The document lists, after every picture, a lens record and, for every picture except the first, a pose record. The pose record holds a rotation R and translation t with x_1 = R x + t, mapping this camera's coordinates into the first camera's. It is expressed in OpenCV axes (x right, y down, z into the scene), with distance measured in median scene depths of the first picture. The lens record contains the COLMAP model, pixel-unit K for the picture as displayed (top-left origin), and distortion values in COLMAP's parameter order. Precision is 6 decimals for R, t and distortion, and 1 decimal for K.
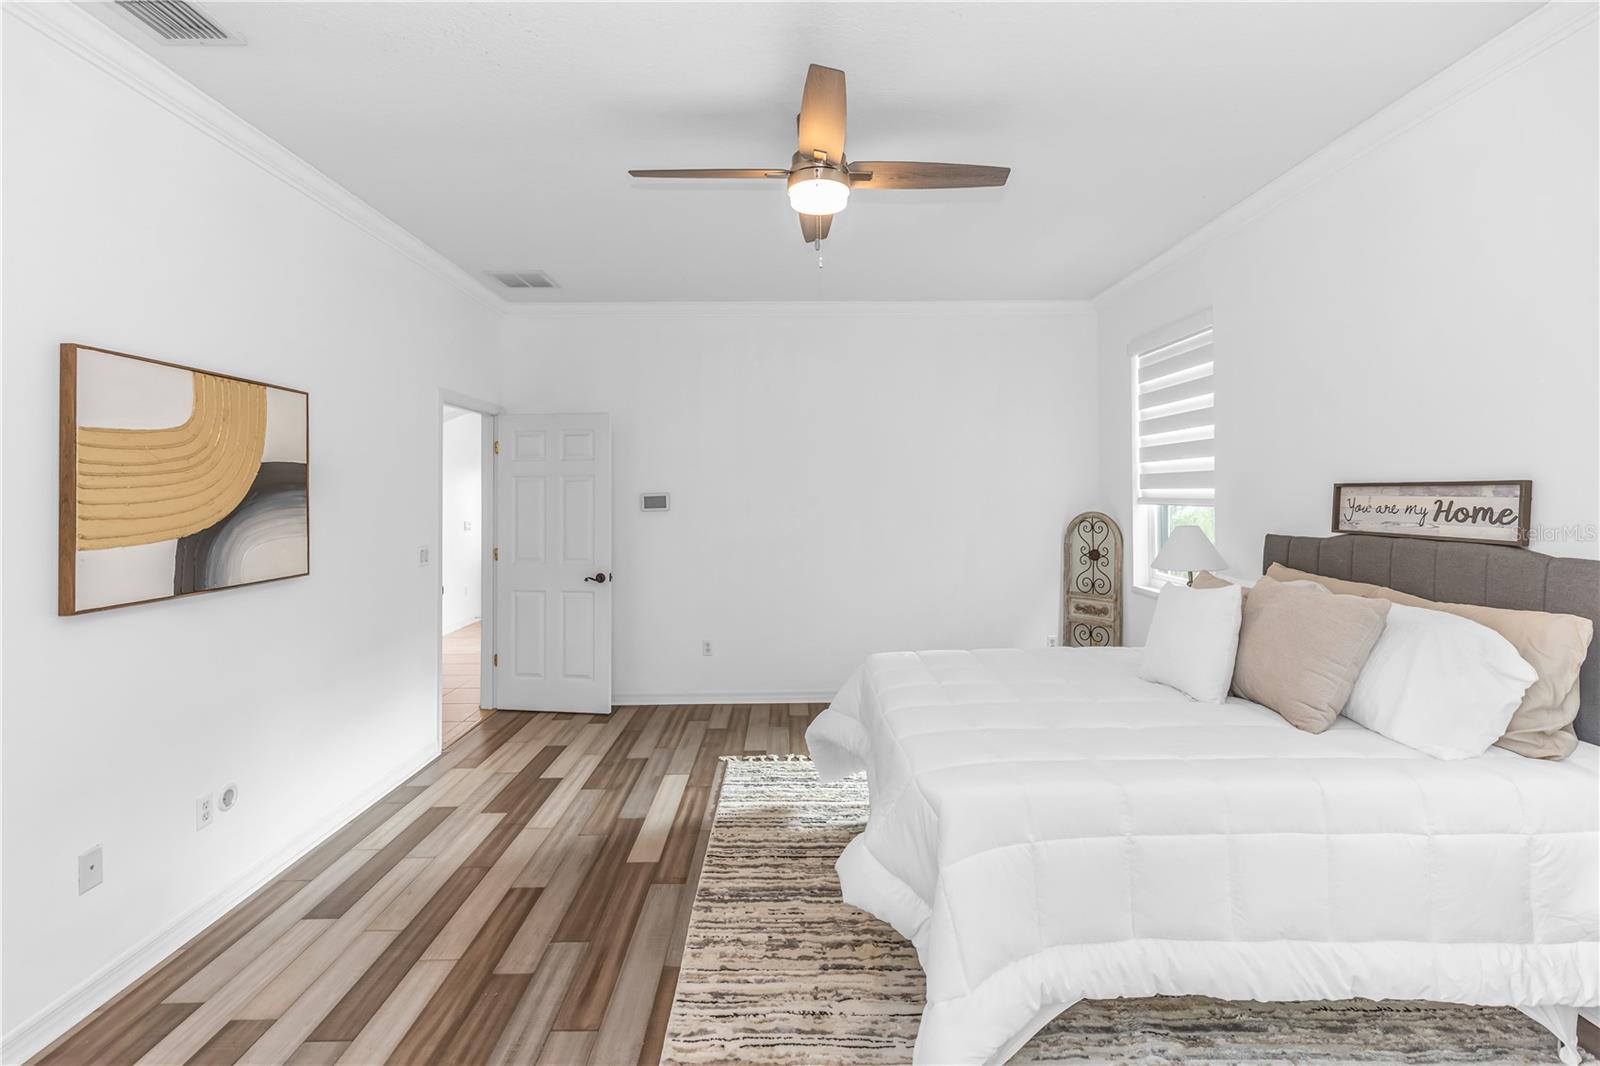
lens RADIAL K [[736.9, 0, 788.2], [0, 736.9, 492.8], [0, 0, 1]] dist [0.001549, 0.000315]
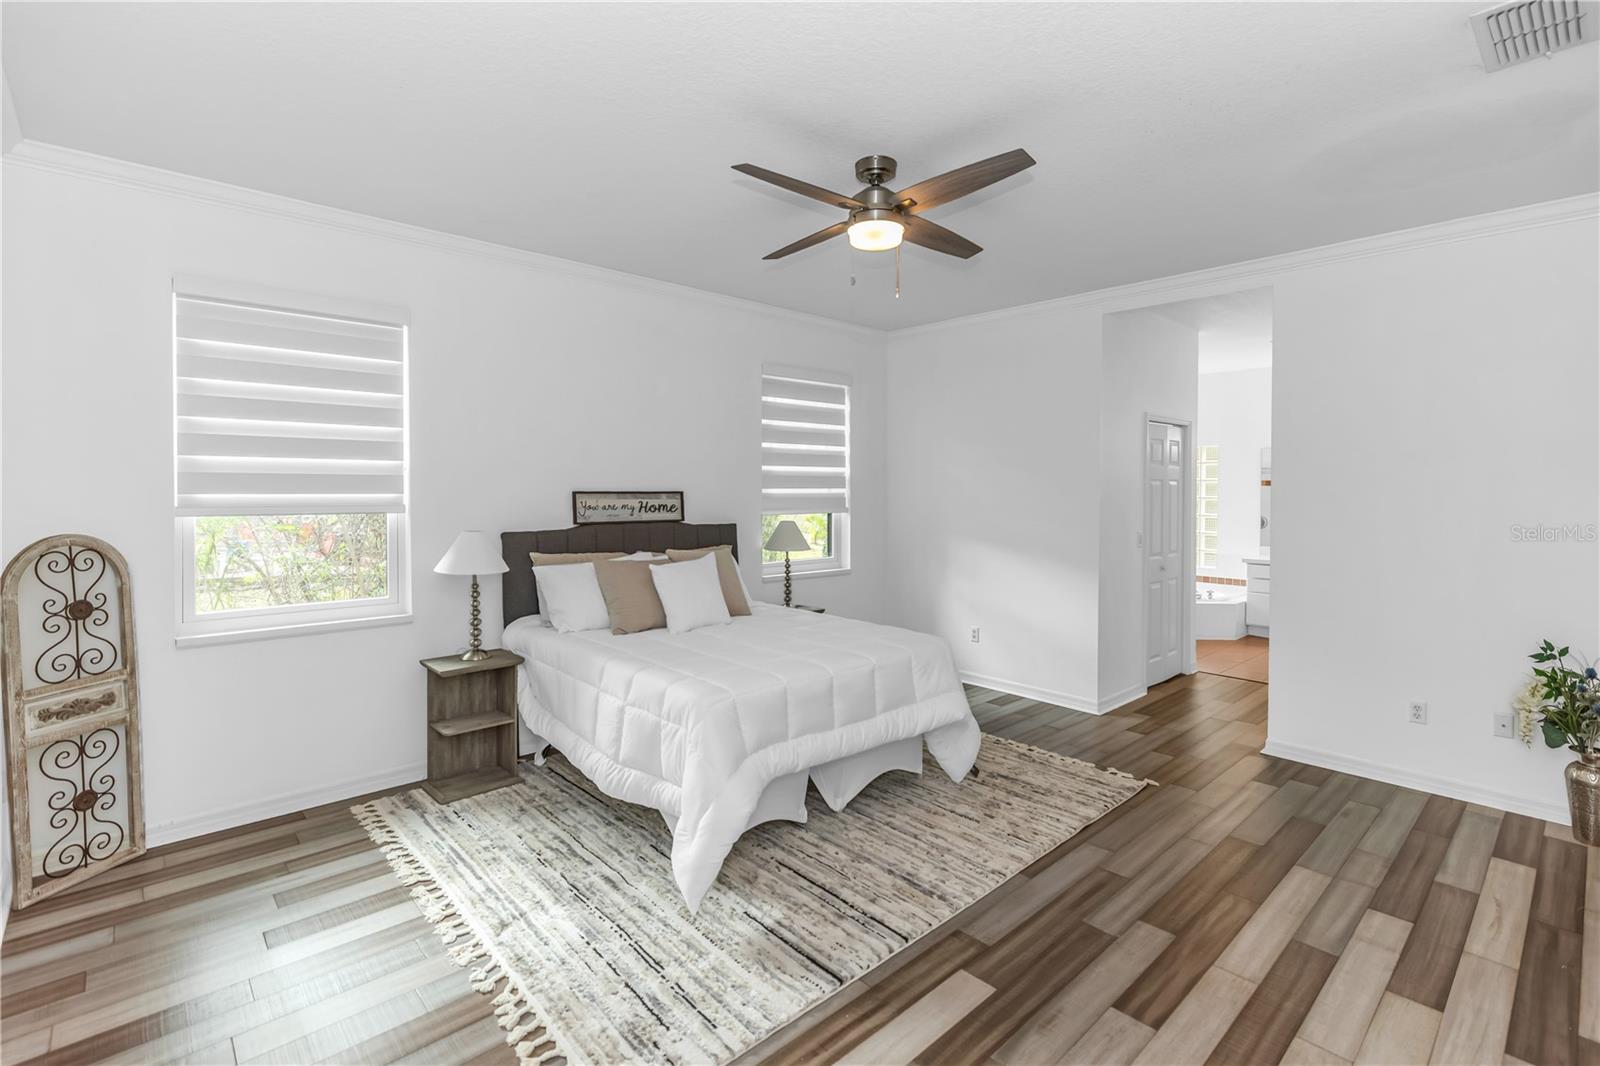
lens RADIAL K [[736.9, 0, 788.0], [0, 736.9, 497.6], [0, 0, 1]] dist [0.001549, 0.000315]
pose [[-0.669729, -0.004501, 0.742592, -0.694100], [0.001080, 0.999975, 0.007035, -0.011132], [-0.742605, 0.005513, -0.669707, 1.815156]]
